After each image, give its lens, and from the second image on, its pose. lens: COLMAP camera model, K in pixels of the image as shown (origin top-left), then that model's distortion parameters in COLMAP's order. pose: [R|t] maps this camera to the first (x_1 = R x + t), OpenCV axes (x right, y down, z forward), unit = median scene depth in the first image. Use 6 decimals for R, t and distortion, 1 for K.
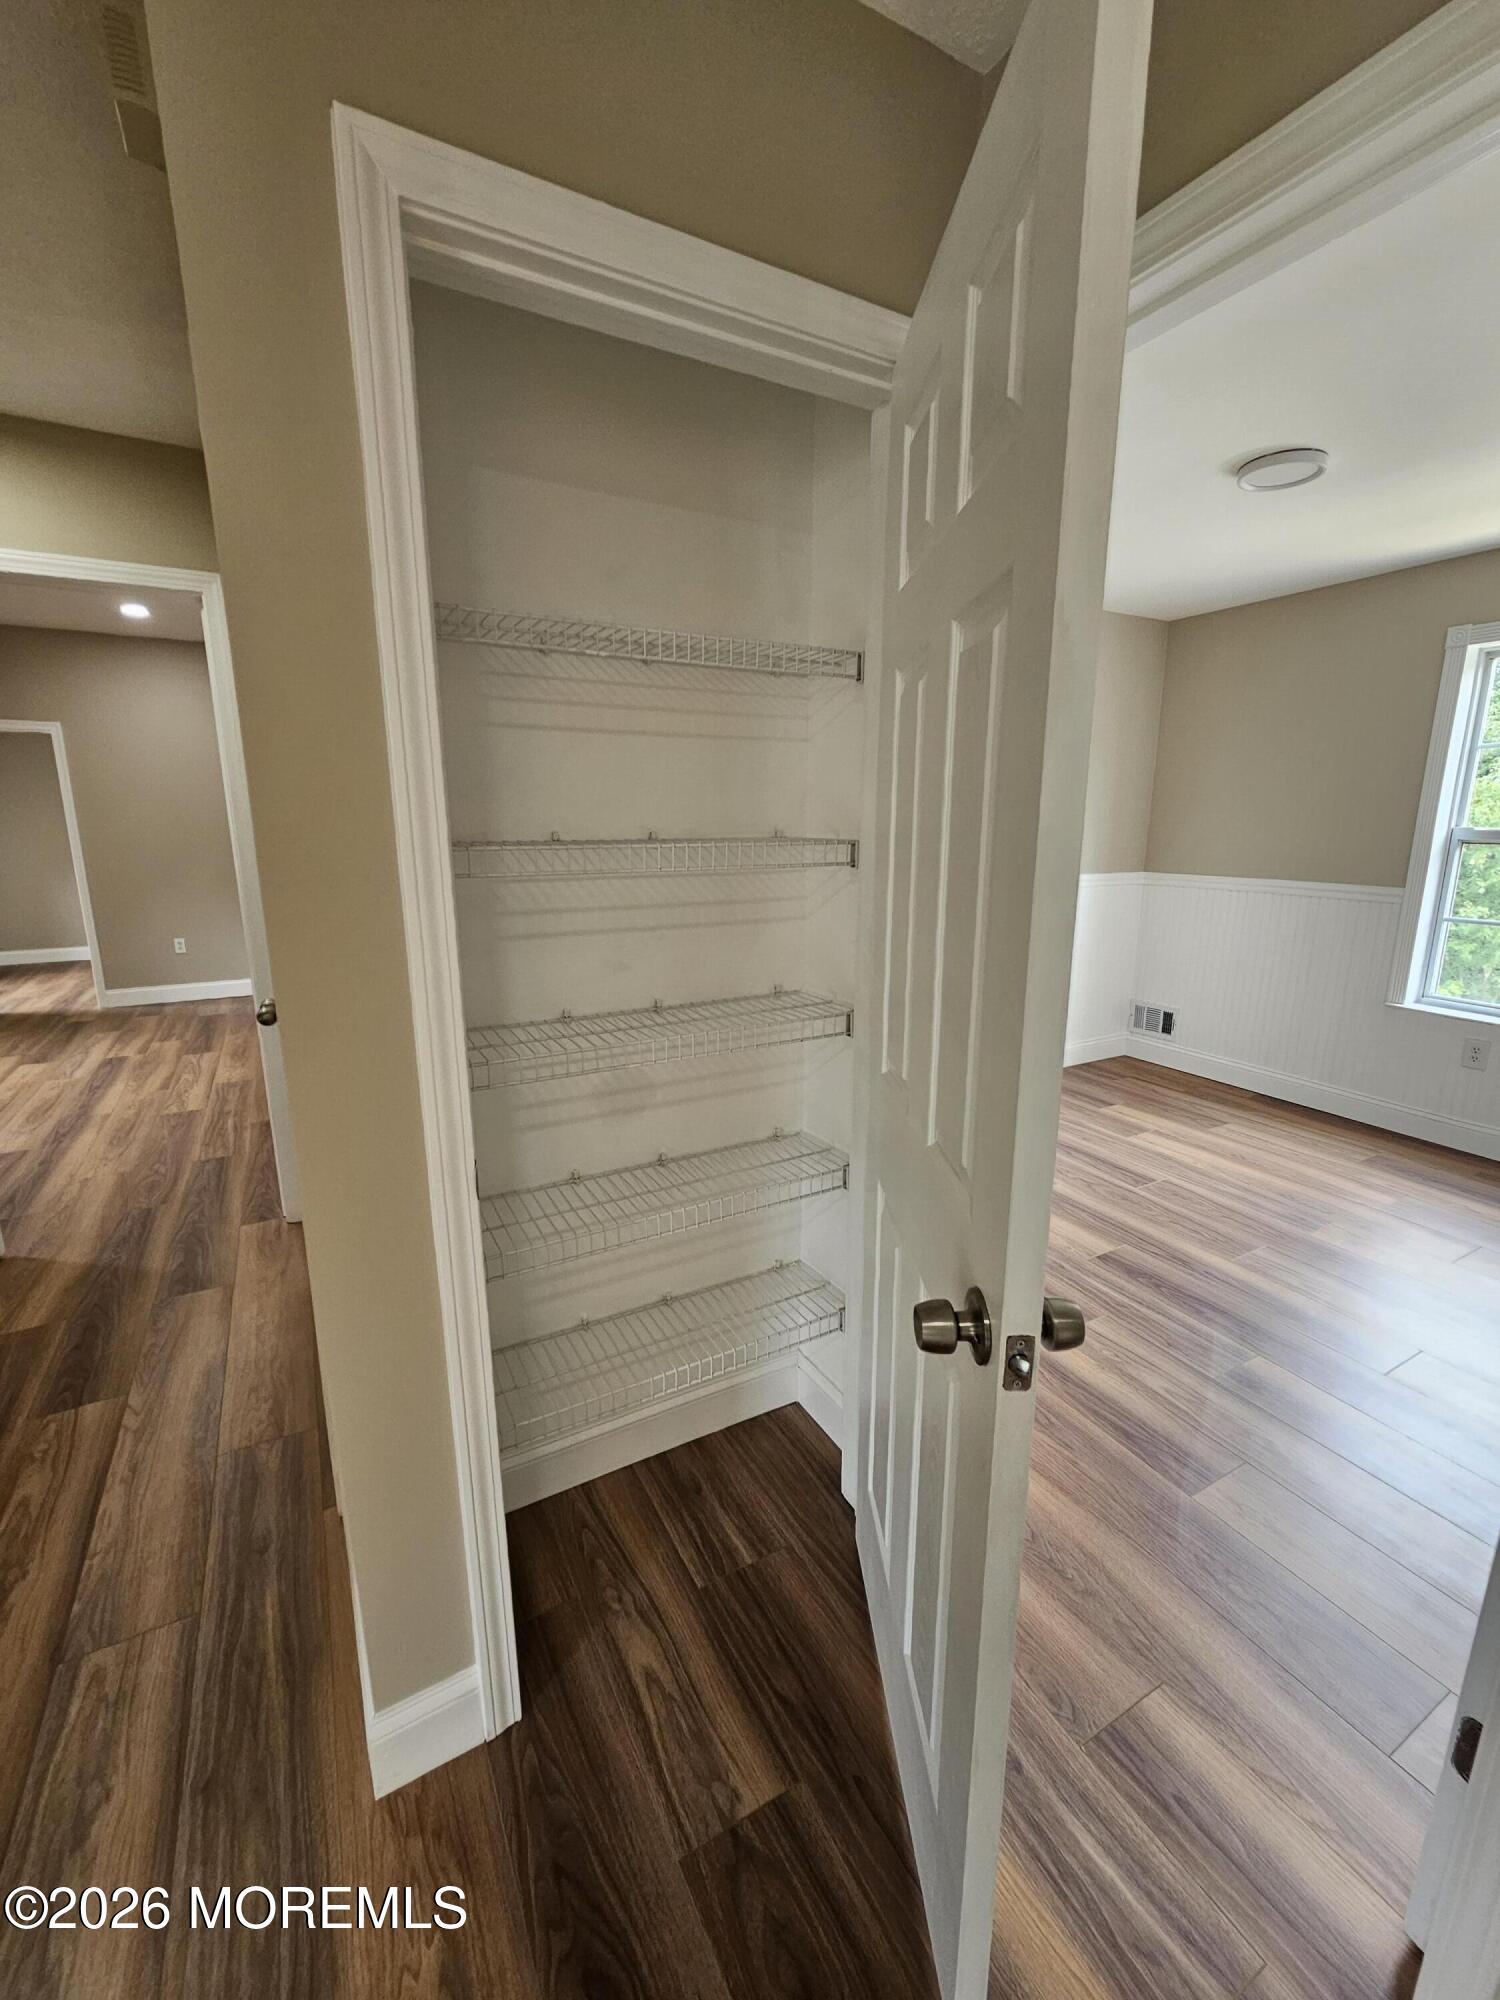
lens RADIAL K [[812.3, 0, 750.0], [0, 812.3, 1000.0], [0, 0, 1]] dist [-0.002165, -0.000266]
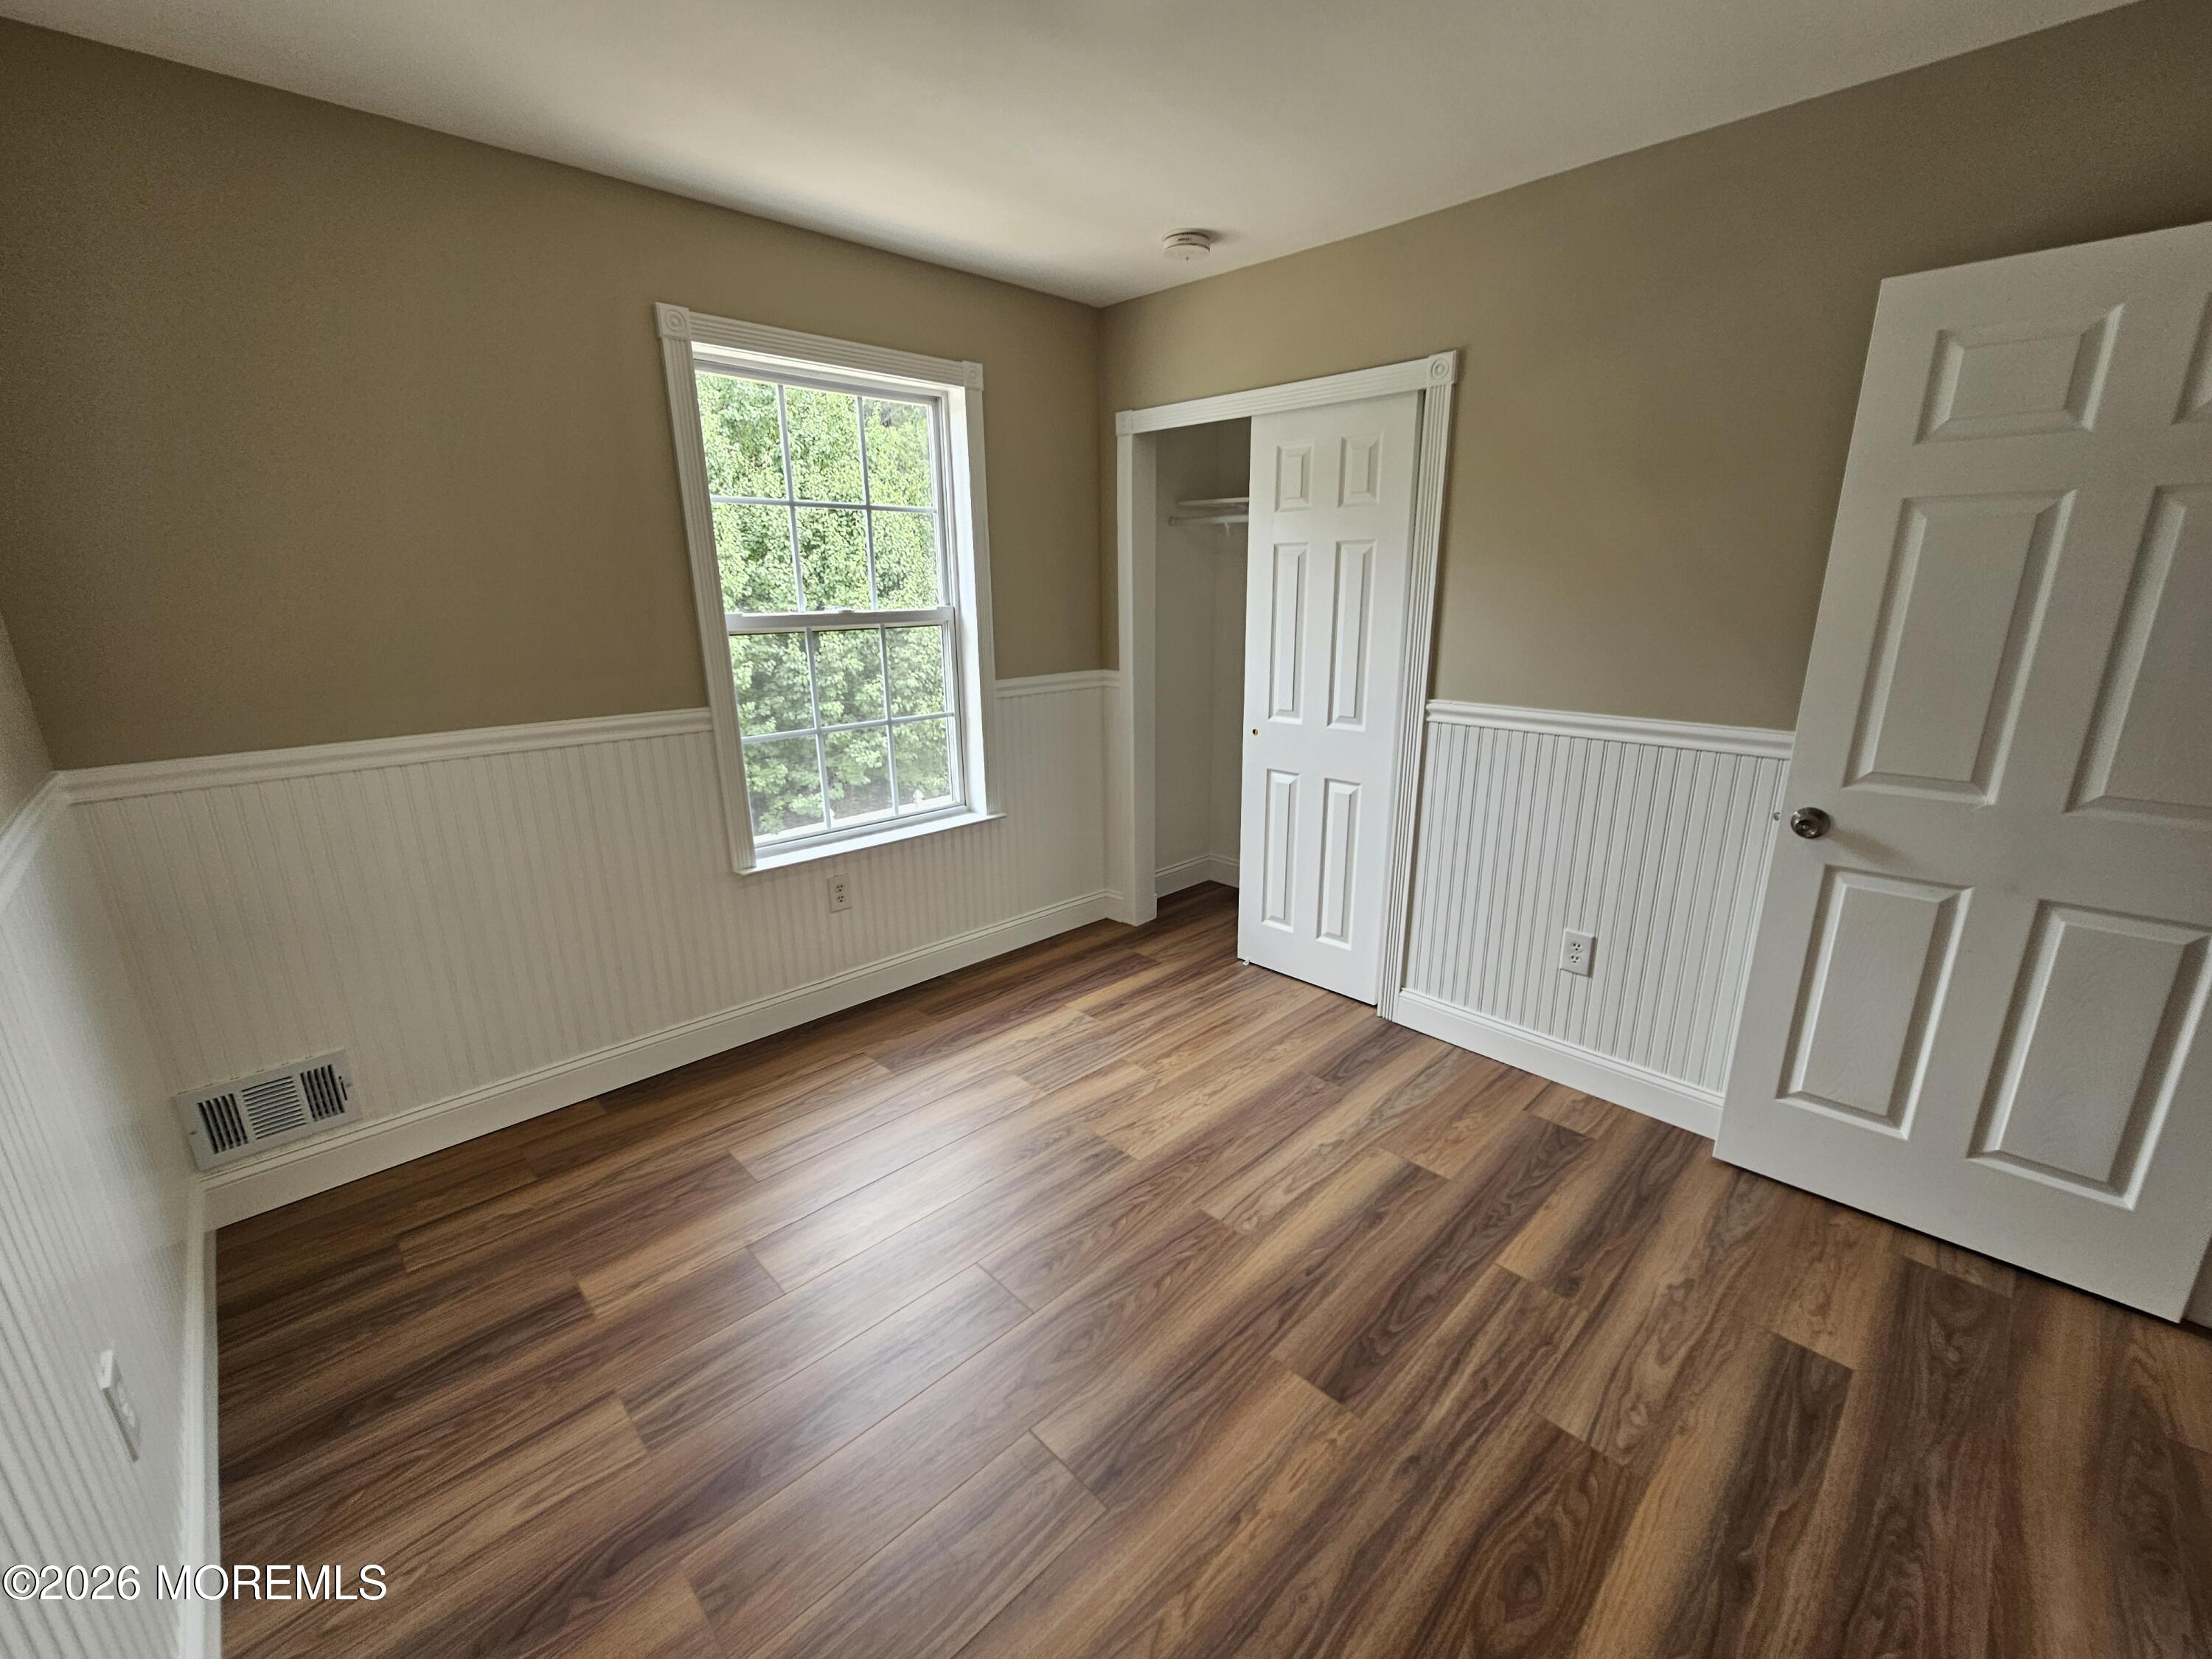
lens RADIAL K [[905.5, 0, 1119.7], [0, 905.5, 834.3], [0, 0, 1]] dist [0.001239, 0.000332]
pose [[-0.267470, -0.254550, 0.929335, -0.010086], [0.216813, 0.923843, 0.315446, -0.225457], [-0.938857, 0.285864, -0.191910, 0.946806]]
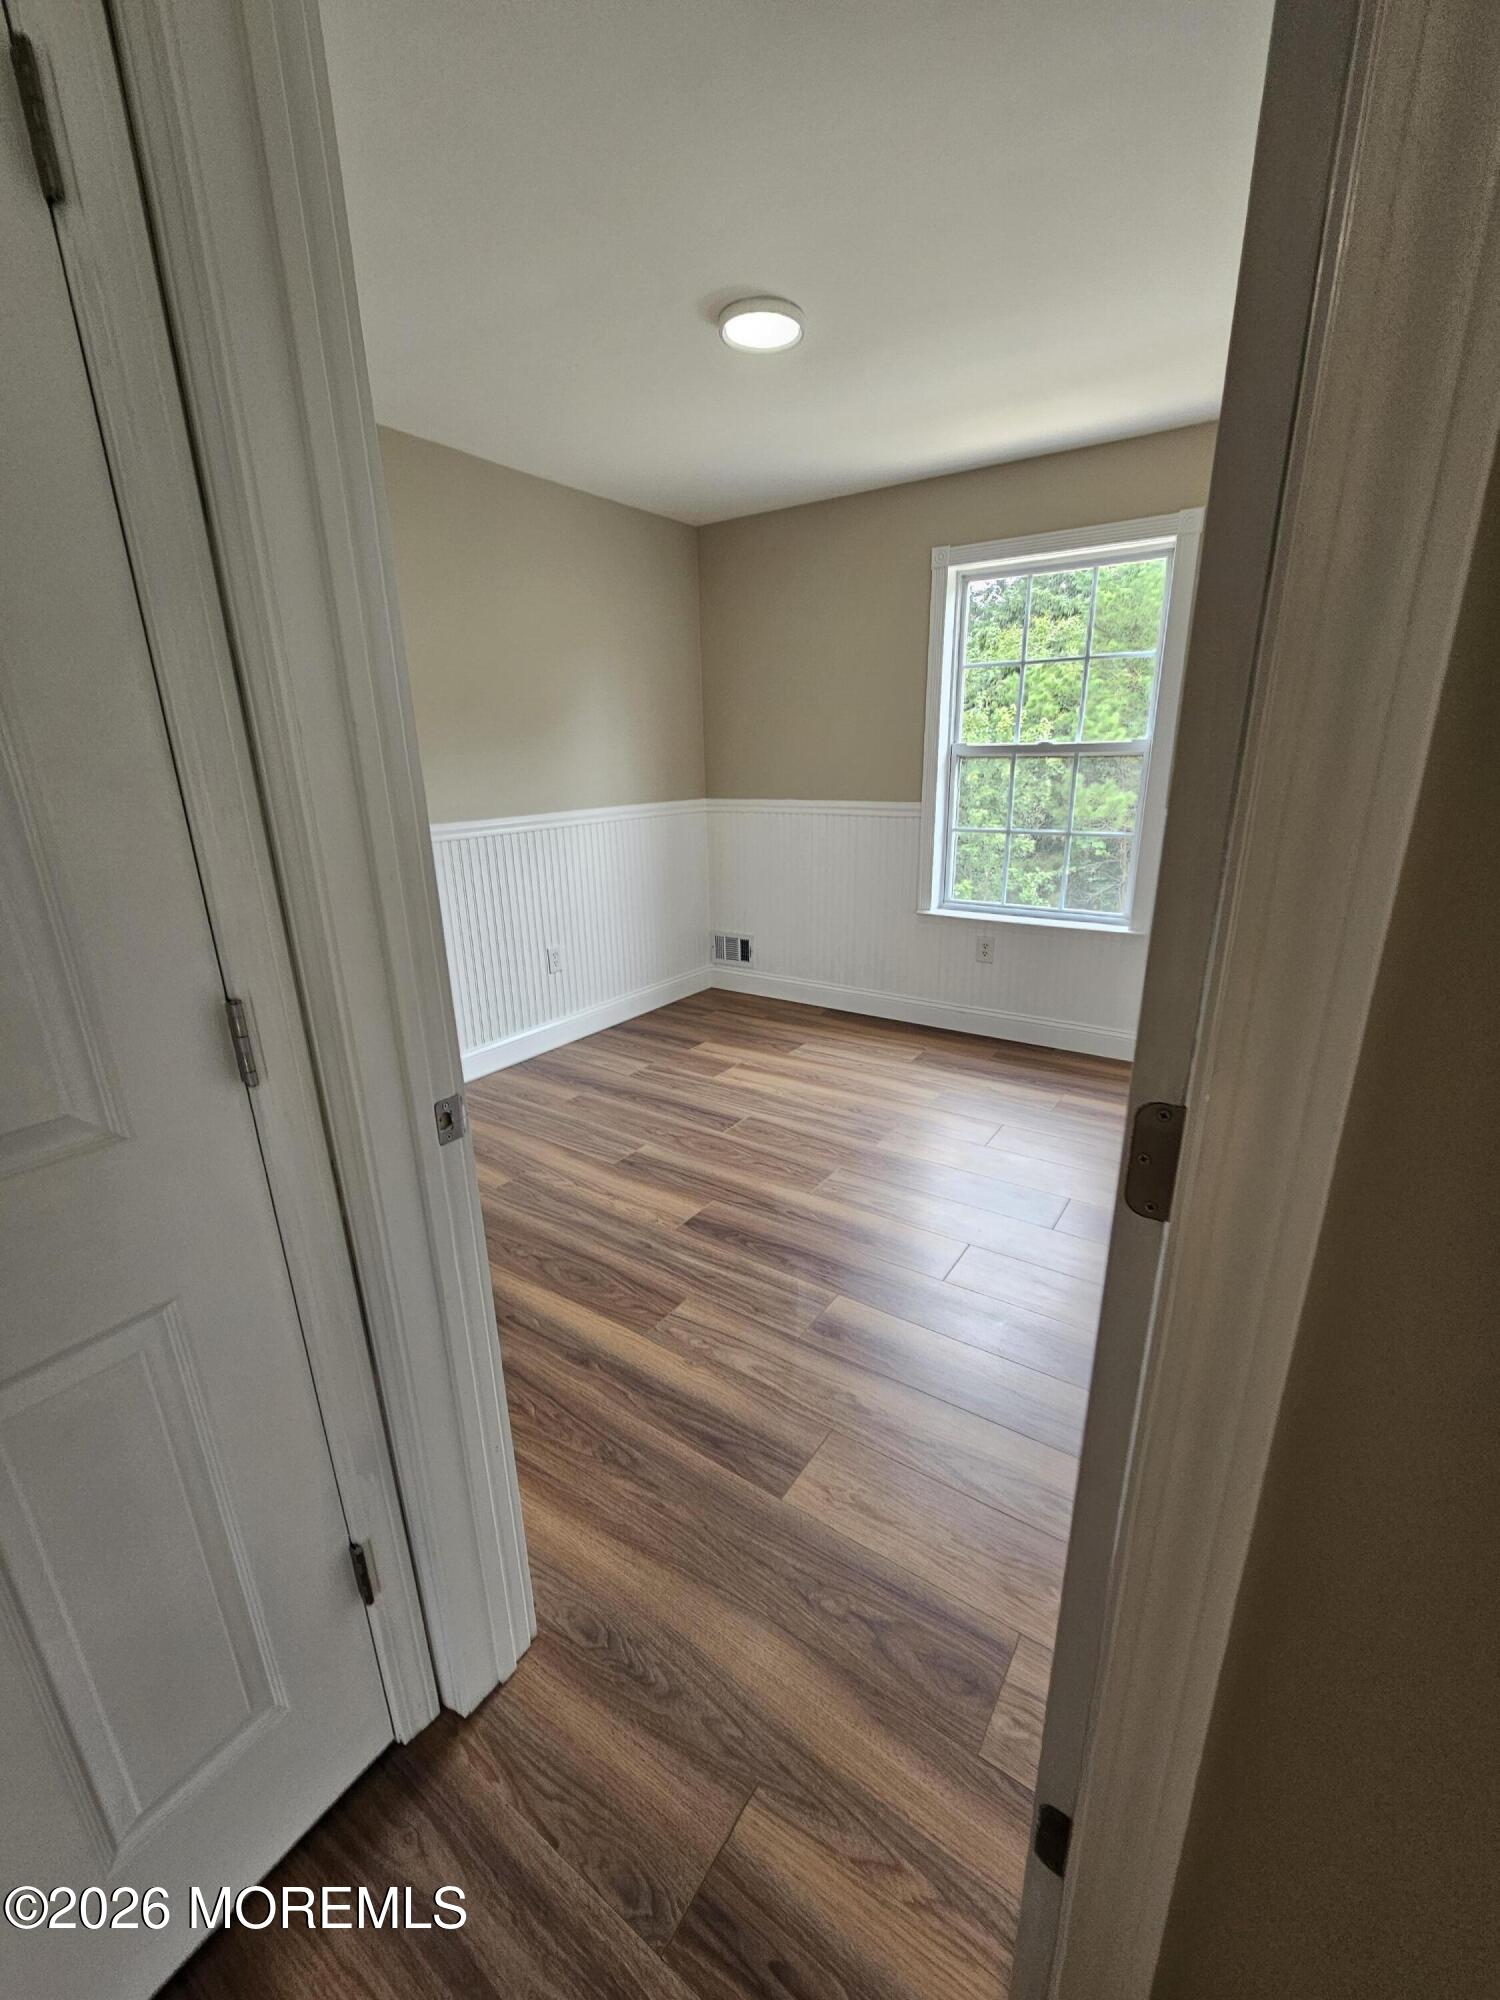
lens RADIAL K [[818.7, 0, 748.8], [0, 818.7, 1013.2], [0, 0, 1]] dist [0.001239, 0.000332]
pose [[0.892665, -0.152483, 0.424144, 0.111531], [0.115712, 0.987026, 0.111314, -0.010770], [-0.435615, -0.050288, 0.898727, 0.122498]]
